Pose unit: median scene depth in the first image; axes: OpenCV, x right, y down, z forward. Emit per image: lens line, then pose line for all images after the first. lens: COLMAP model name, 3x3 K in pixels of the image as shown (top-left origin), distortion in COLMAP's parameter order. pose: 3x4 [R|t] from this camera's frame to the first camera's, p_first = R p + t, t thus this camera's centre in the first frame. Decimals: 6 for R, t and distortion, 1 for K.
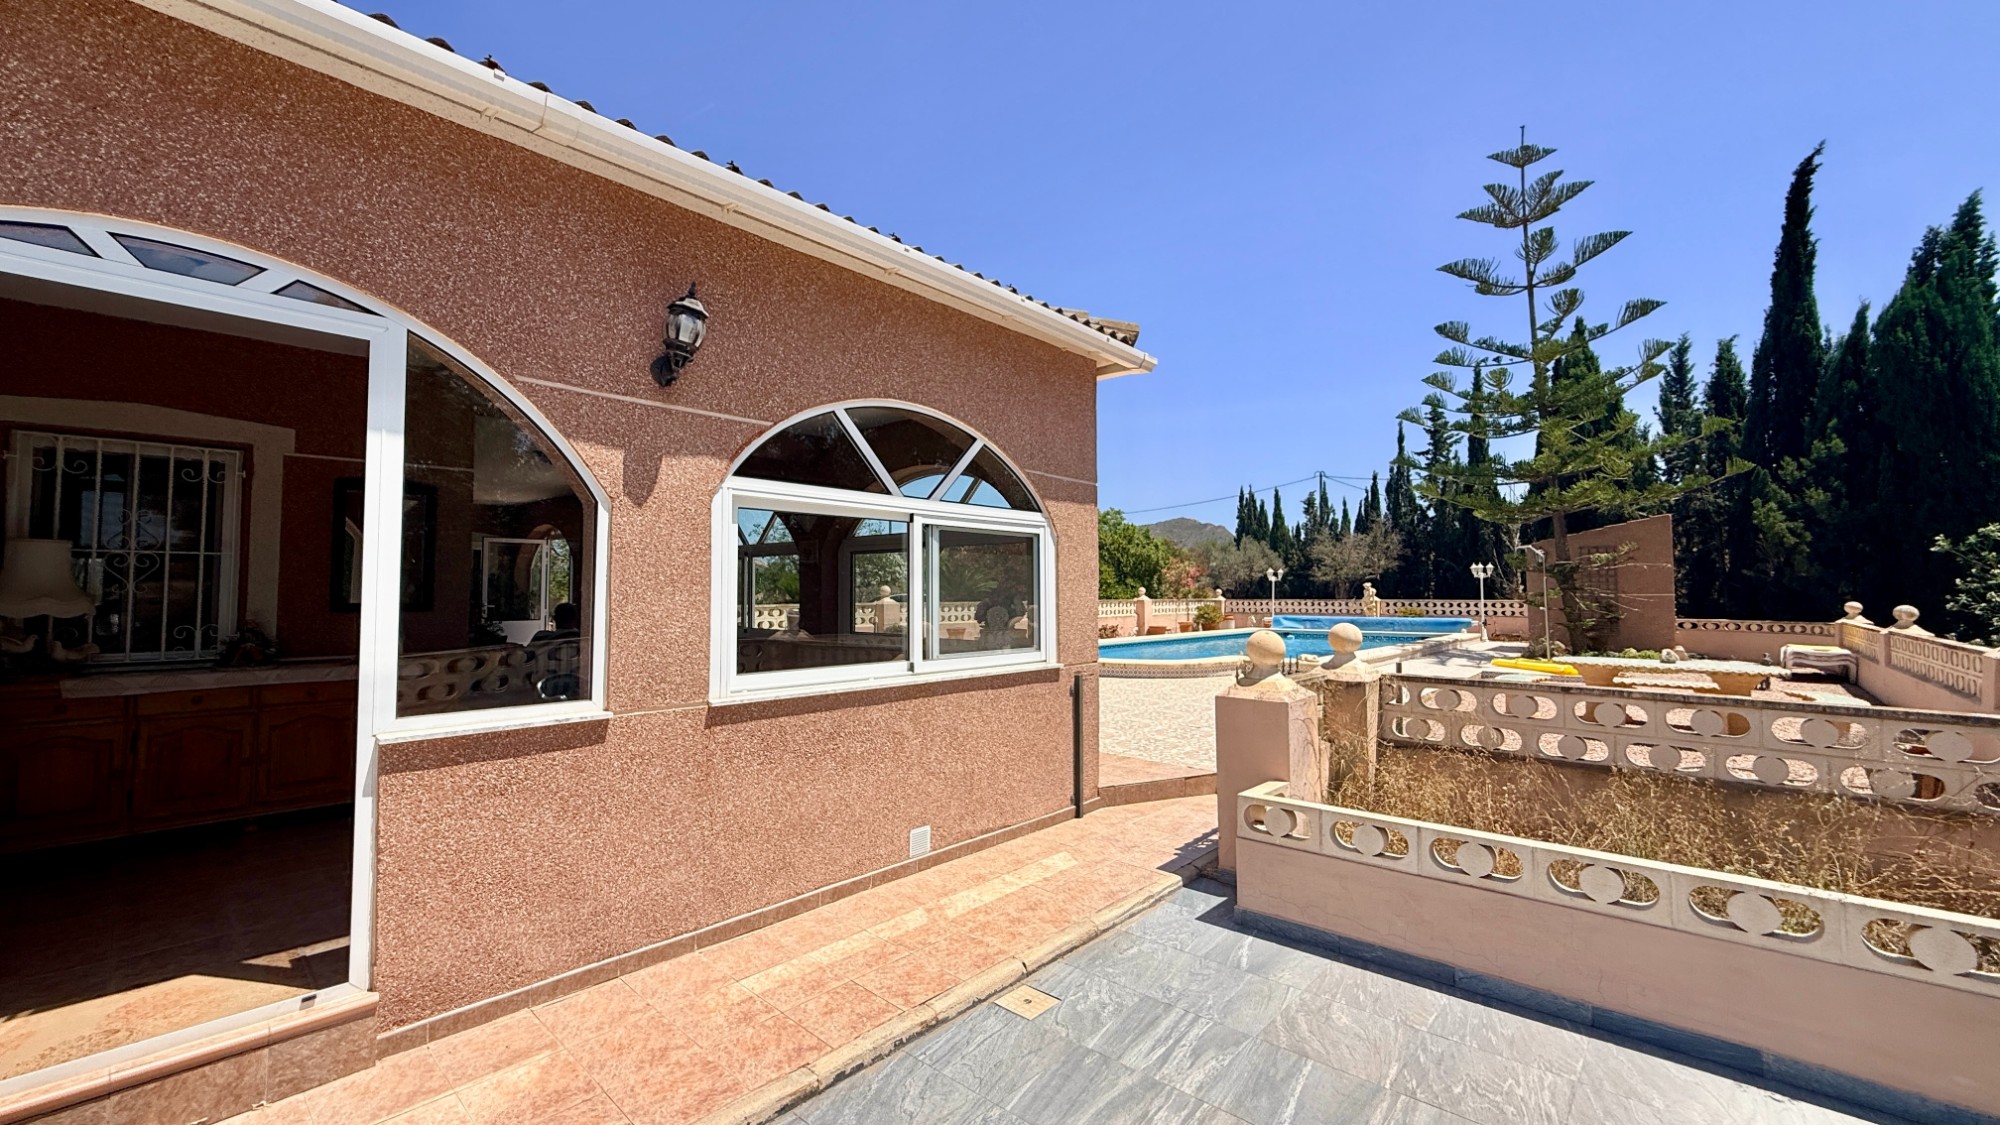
lens RADIAL K [[796.0, 0, 992.7], [0, 796.0, 558.3], [0, 0, 1]] dist [0.001278, -0.000296]
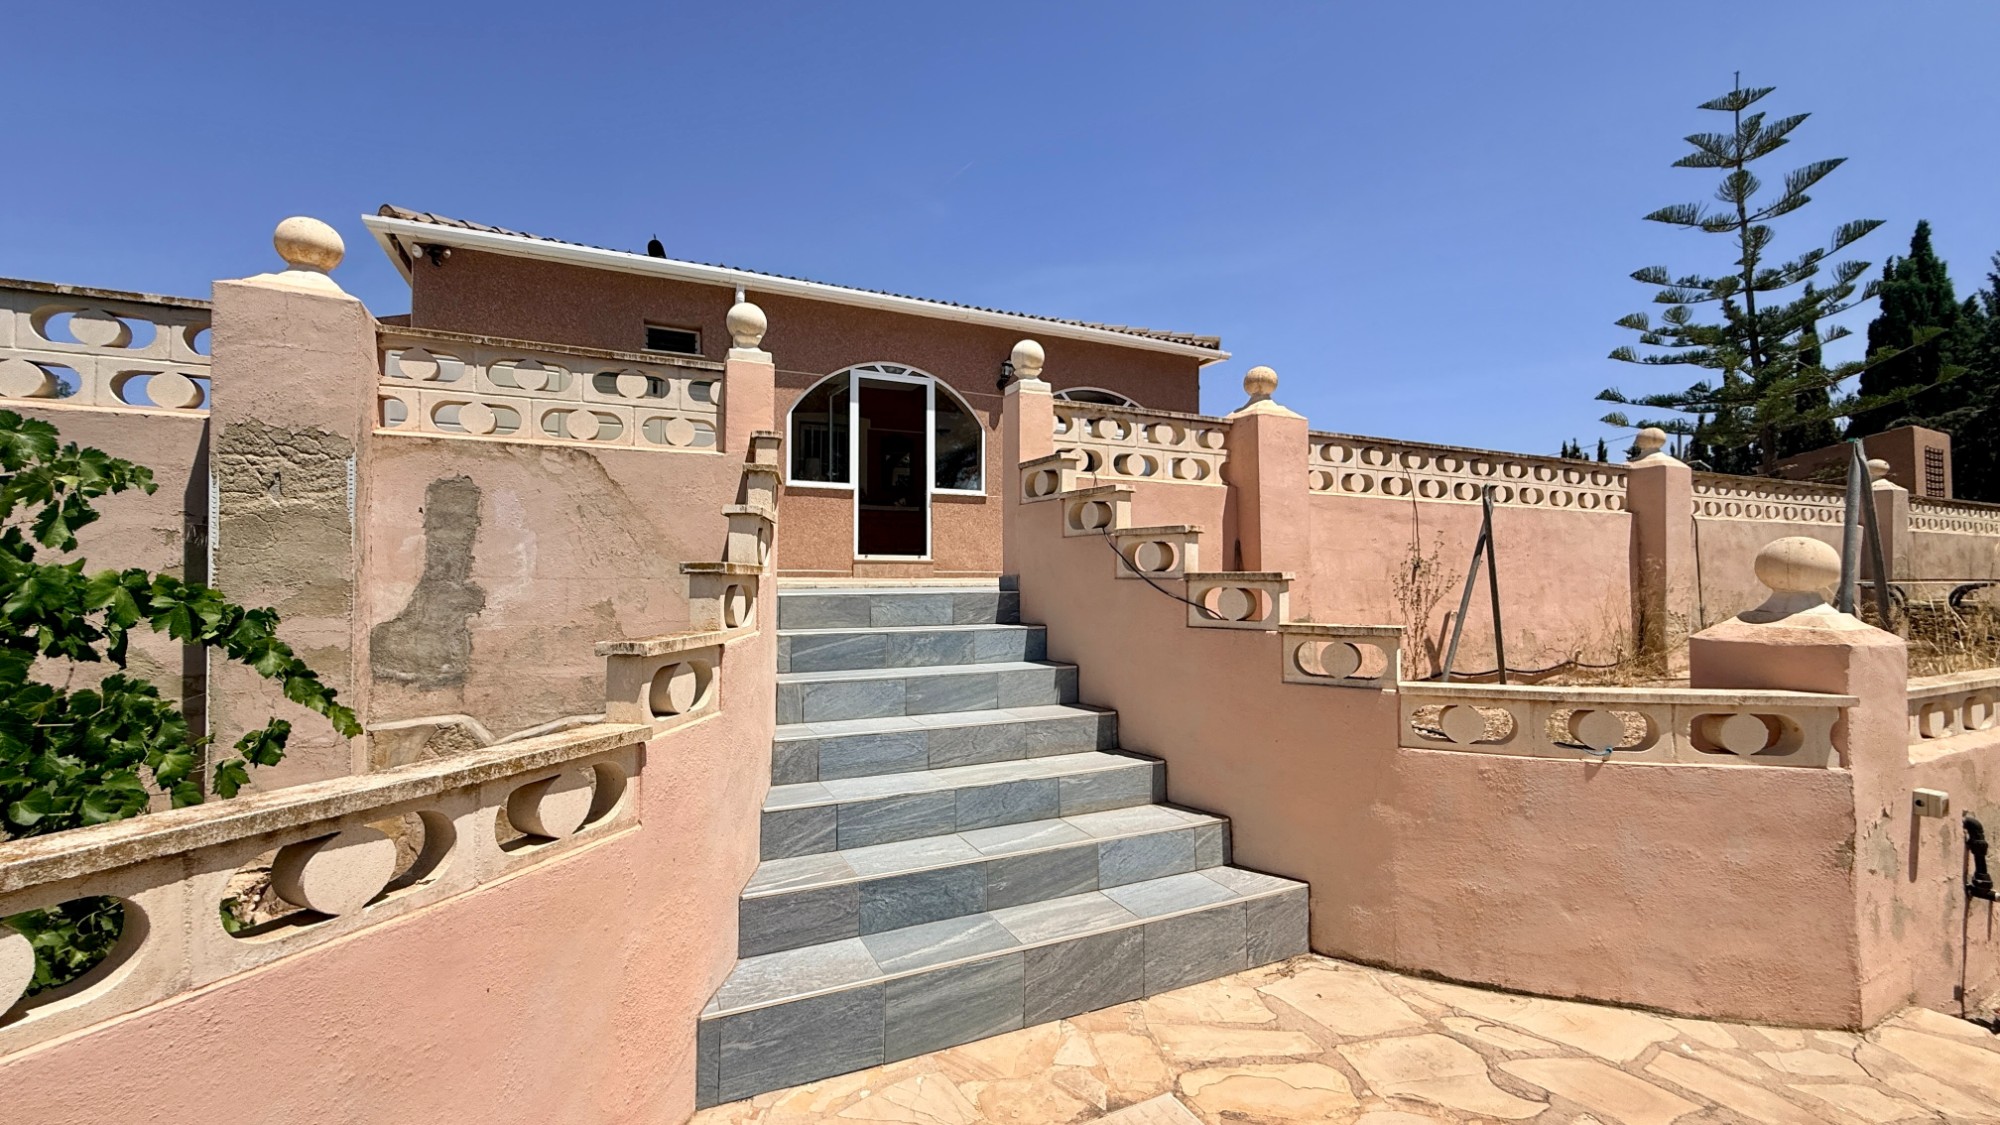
lens RADIAL K [[796.0, 0, 992.7], [0, 796.0, 558.3], [0, 0, 1]] dist [0.001278, -0.000296]
pose [[0.923257, -0.008430, -0.384089, 0.166921], [0.014809, 0.999797, 0.013655, 0.088967], [0.383896, -0.018295, 0.923195, -0.424069]]
